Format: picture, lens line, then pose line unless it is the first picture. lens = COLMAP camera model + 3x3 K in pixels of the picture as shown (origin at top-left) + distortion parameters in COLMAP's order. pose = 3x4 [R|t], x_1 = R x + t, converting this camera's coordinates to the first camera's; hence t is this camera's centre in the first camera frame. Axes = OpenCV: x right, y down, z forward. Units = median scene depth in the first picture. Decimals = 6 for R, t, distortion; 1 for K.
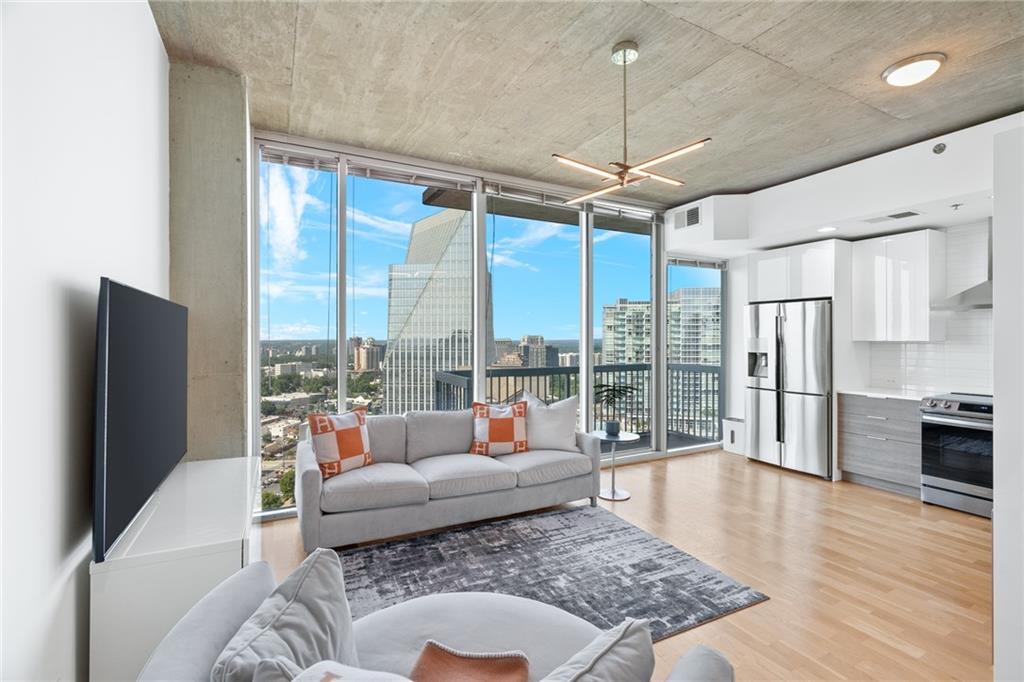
lens RADIAL K [[459.2, 0, 512.0], [0, 459.2, 341.0], [0, 0, 1]] dist [-0.002749, 0.000154]
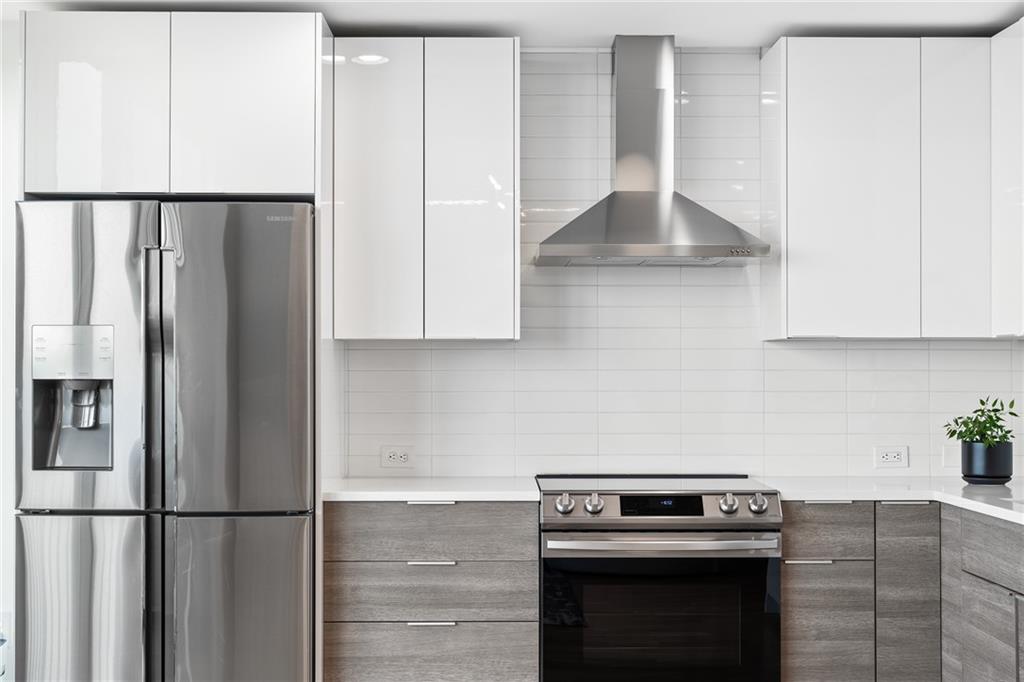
lens RADIAL K [[1423.1, 0, 512.0], [0, 1423.1, 341.0], [0, 0, 1]] dist [-0.003721, 0.030358]
pose [[0.453654, 0.019376, 0.890967, -0.116653], [0.004695, 0.999698, -0.024131, 0.029559], [-0.891165, 0.015130, 0.453426, 0.474969]]
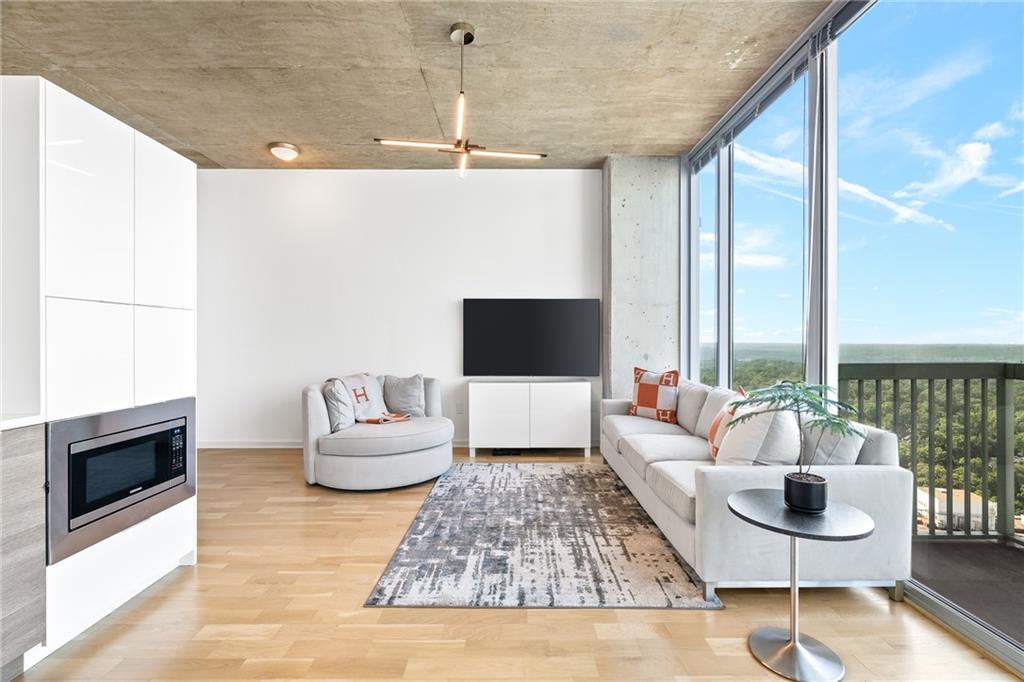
lens RADIAL K [[459.9, 0, 512.5], [0, 459.9, 342.8], [0, 0, 1]] dist [-0.001716, 0.000602]
pose [[-0.463870, 0.005152, -0.885888, 0.687164], [-0.005771, 0.999944, 0.008837, 0.055778], [0.885885, 0.009212, -0.463814, 0.955530]]
